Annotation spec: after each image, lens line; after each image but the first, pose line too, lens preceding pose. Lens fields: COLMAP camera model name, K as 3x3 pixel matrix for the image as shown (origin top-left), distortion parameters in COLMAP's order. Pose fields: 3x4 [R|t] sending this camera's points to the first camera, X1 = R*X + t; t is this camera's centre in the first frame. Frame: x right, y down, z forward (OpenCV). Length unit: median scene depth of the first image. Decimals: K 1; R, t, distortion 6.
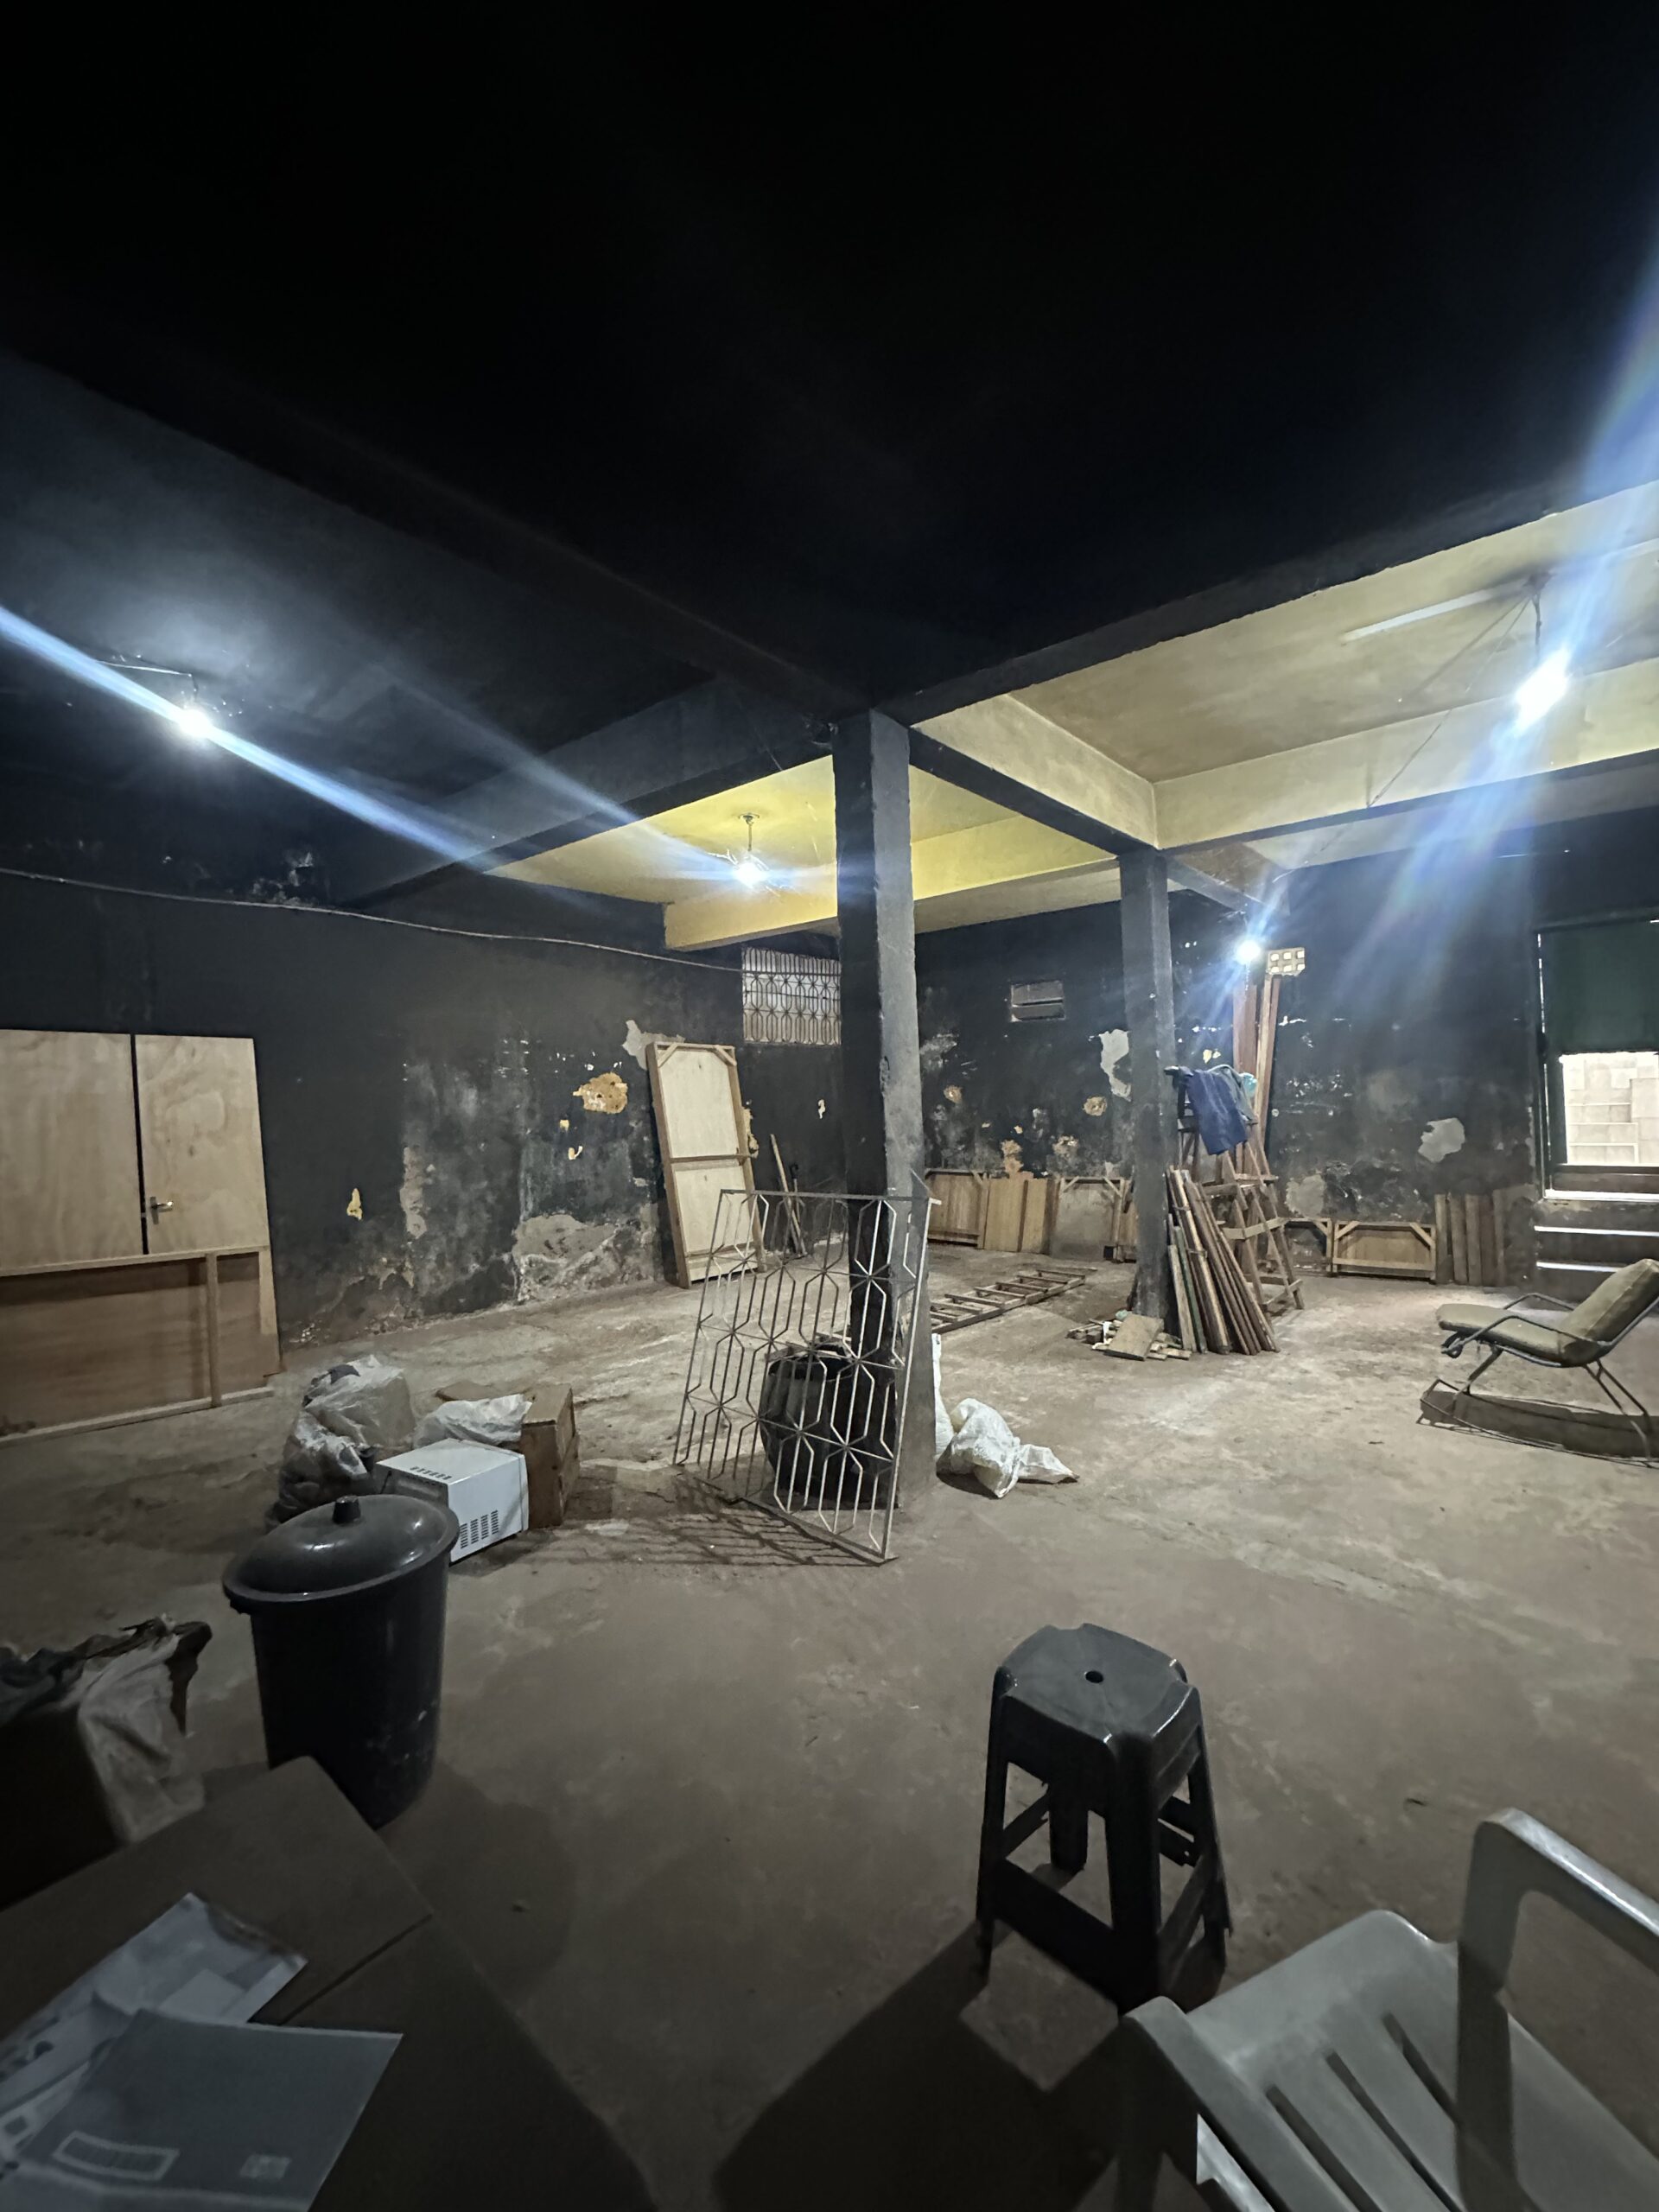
lens RADIAL K [[883.2, 0, 828.2], [0, 883.2, 1106.6], [0, 0, 1]] dist [-0.004881, 0.001161]
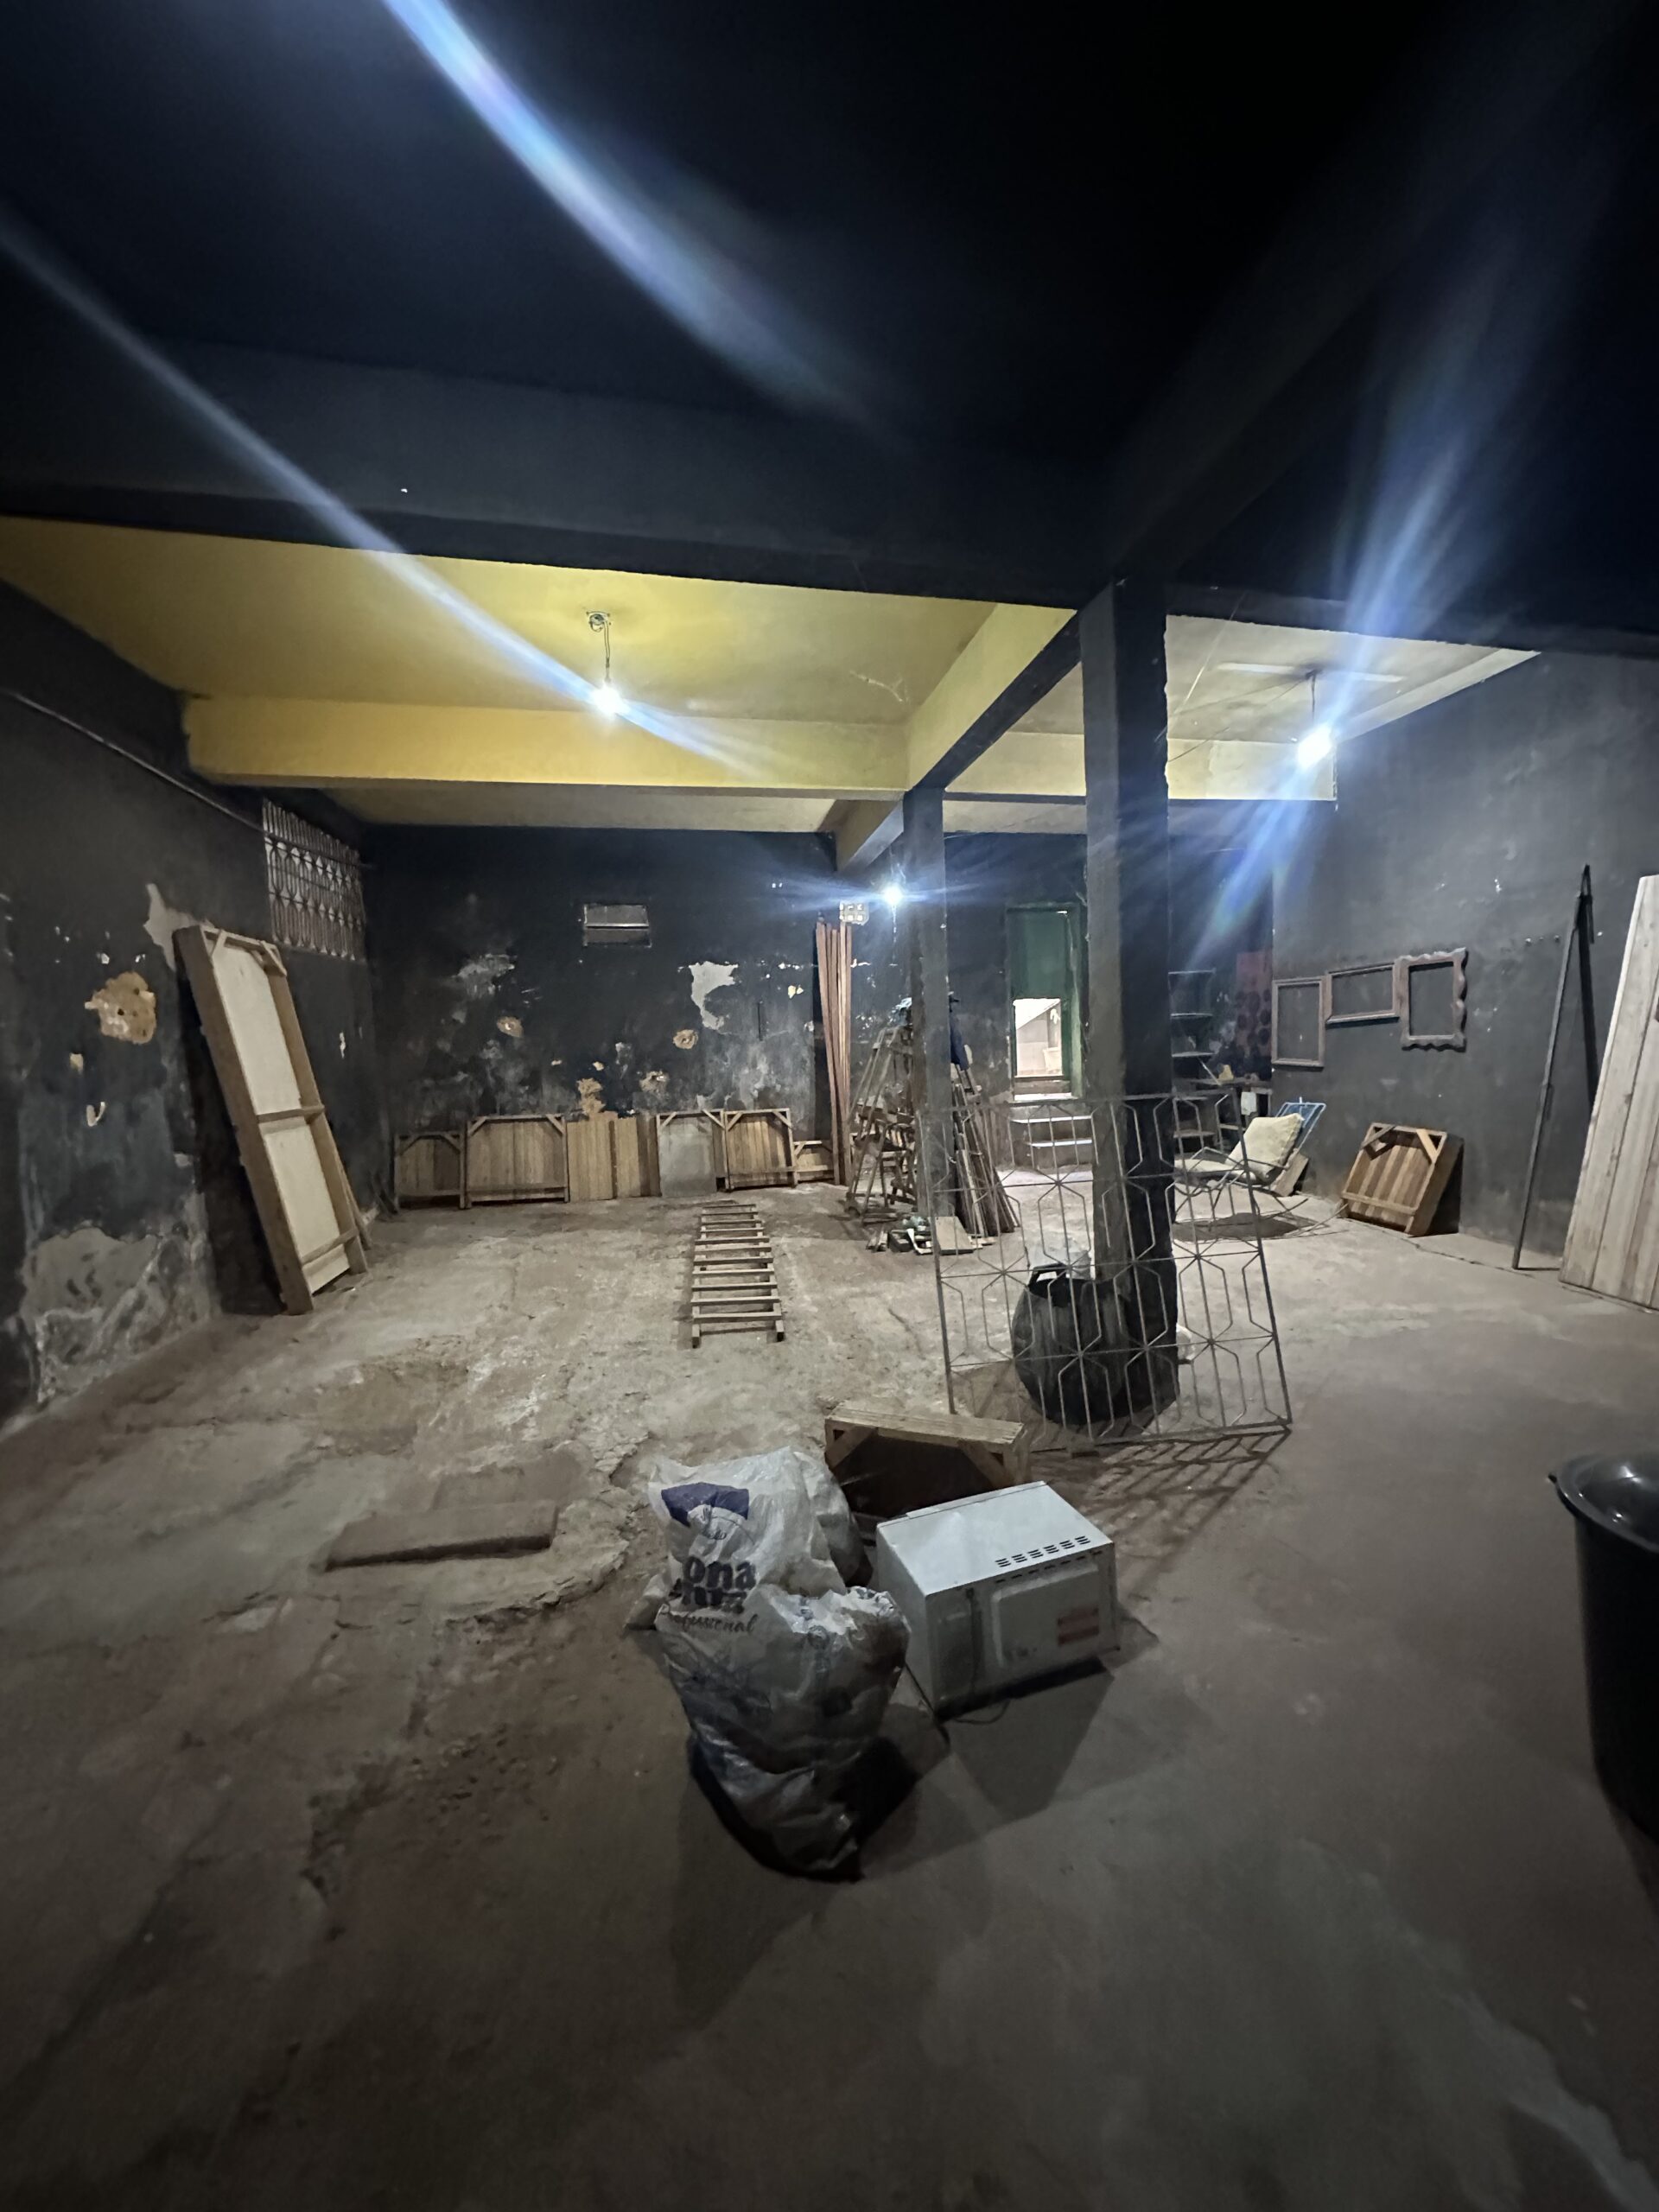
lens RADIAL K [[883.2, 0, 828.2], [0, 883.2, 1106.6], [0, 0, 1]] dist [-0.004881, 0.001161]
pose [[0.624915, -0.055283, 0.778733, -0.414355], [0.016476, 0.998201, 0.057642, 0.023034], [-0.780519, -0.023191, 0.624701, 0.295756]]
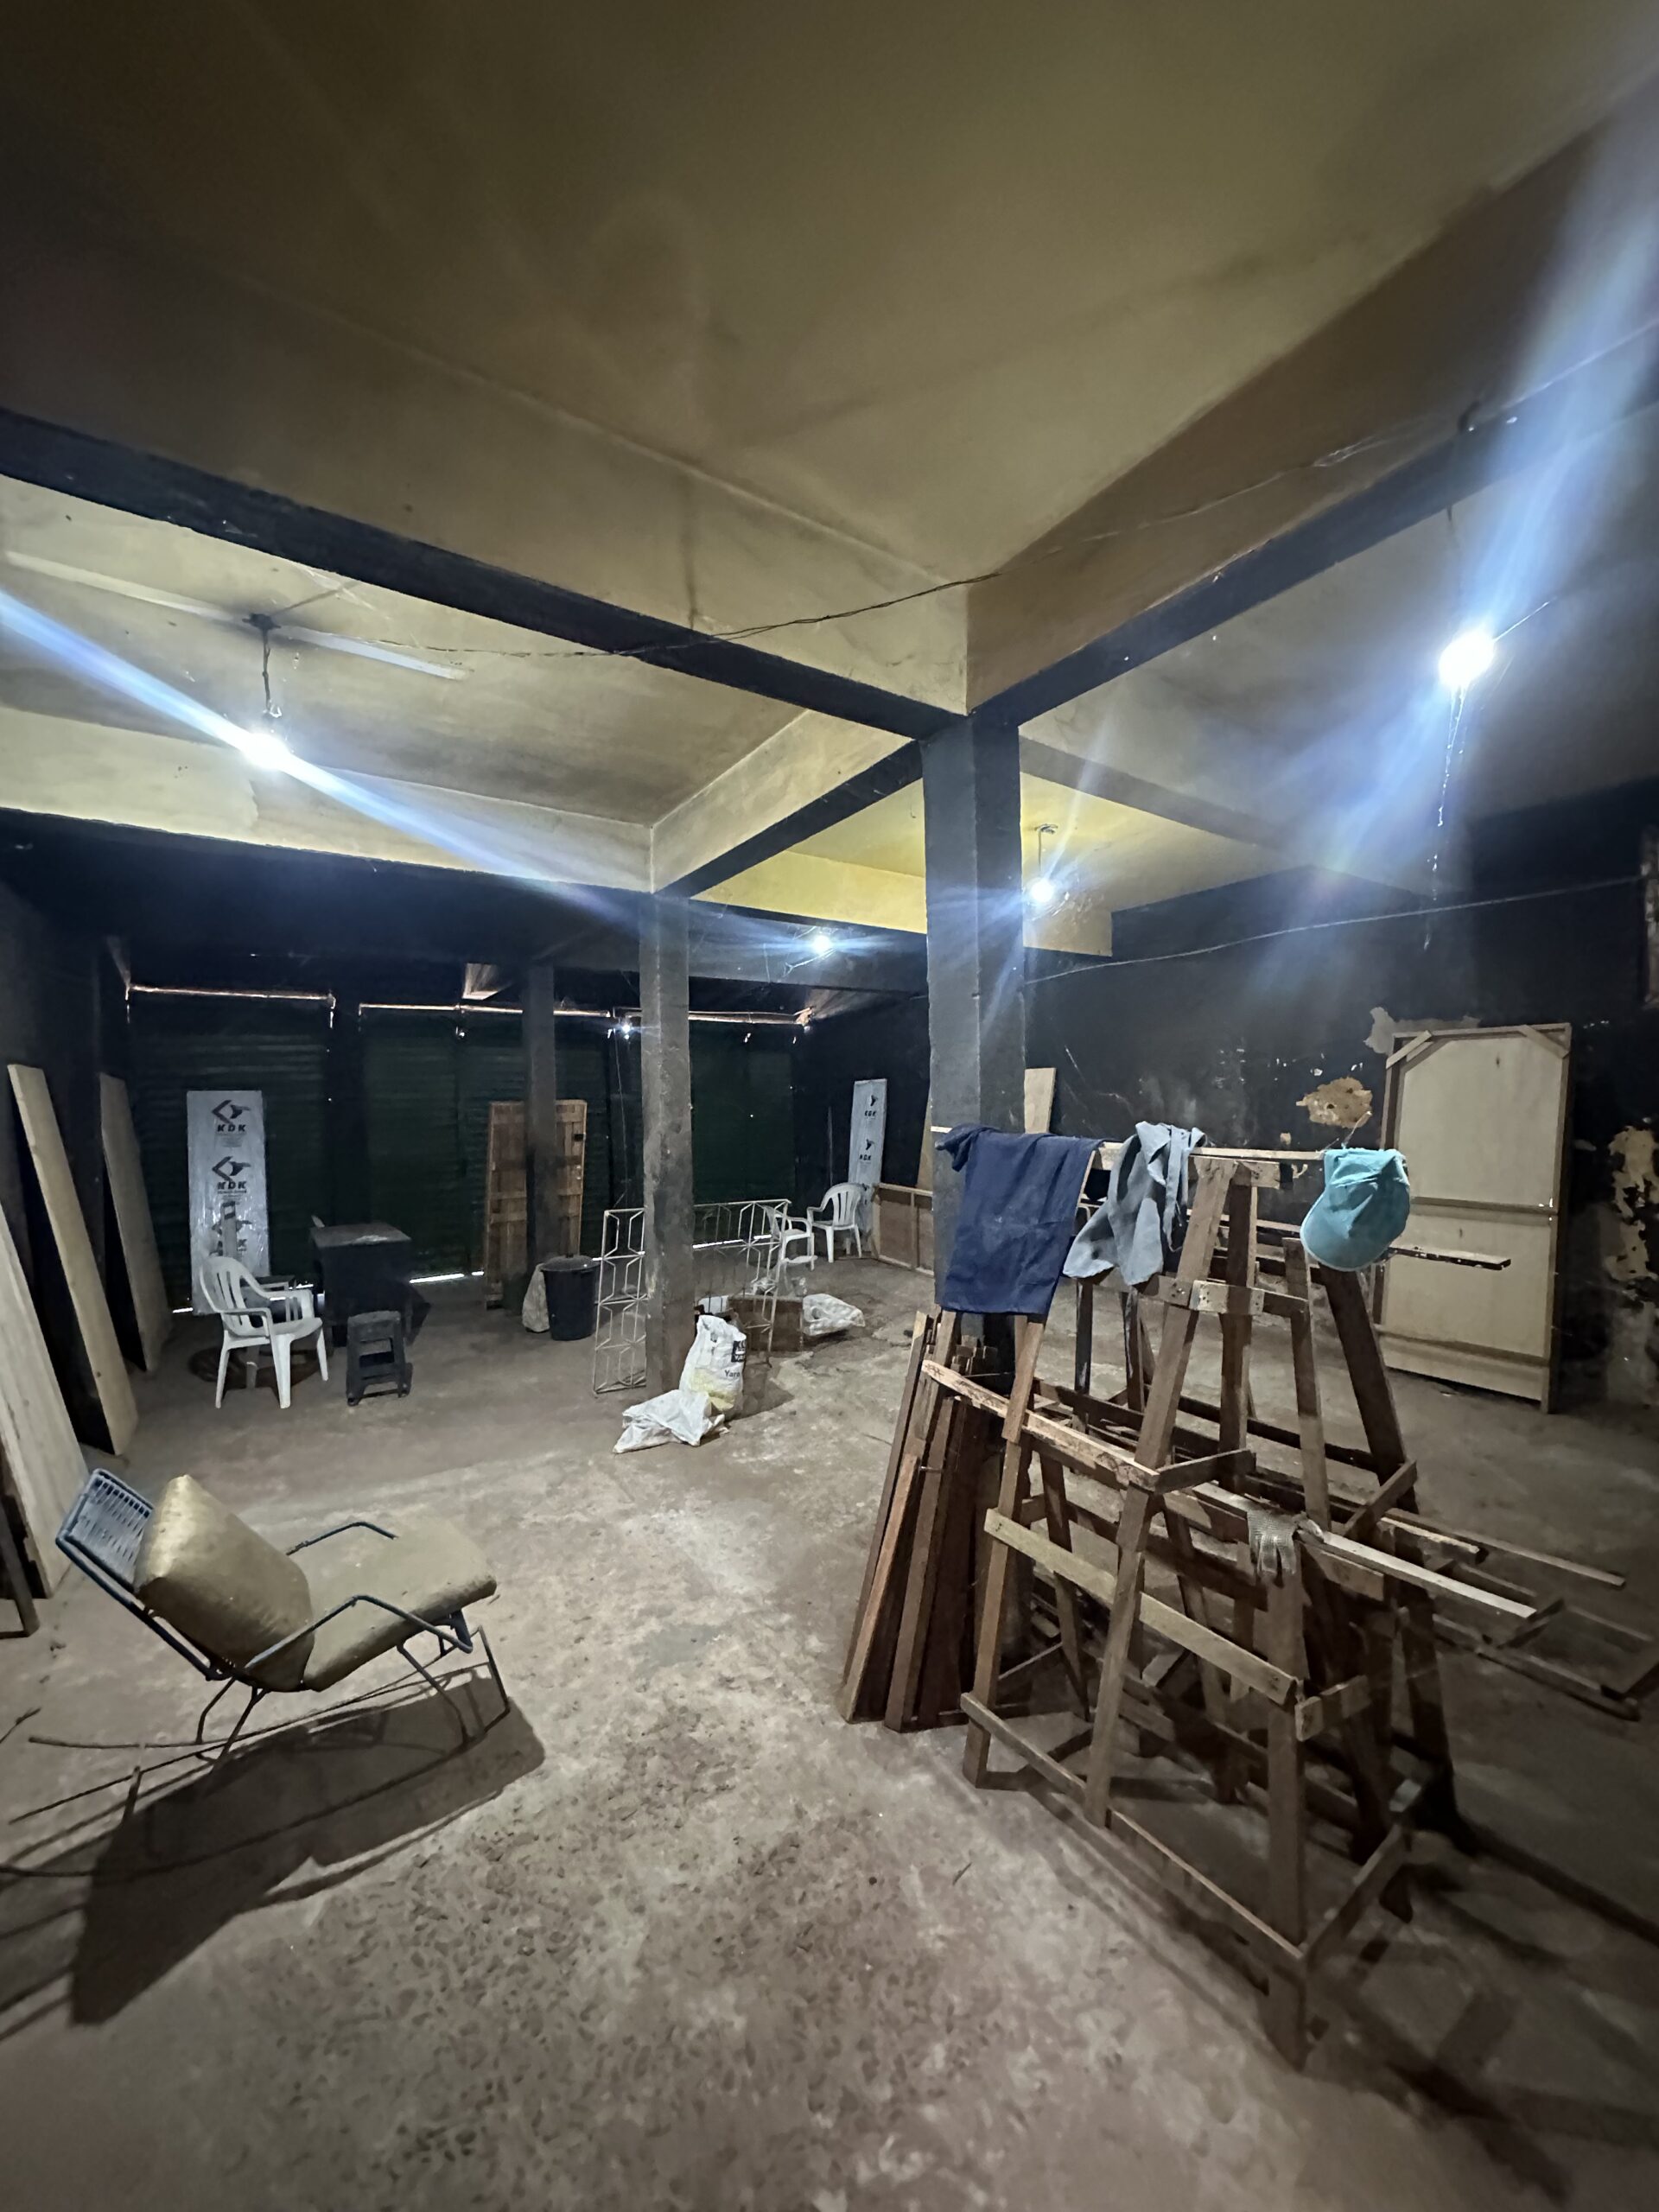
lens RADIAL K [[883.2, 0, 828.2], [0, 883.2, 1106.6], [0, 0, 1]] dist [-0.004881, 0.001161]
pose [[-0.263123, 0.042507, -0.963826, 0.655698], [0.033228, 0.998835, 0.034980, -0.055855], [0.964190, -0.022823, -0.264229, 0.758874]]
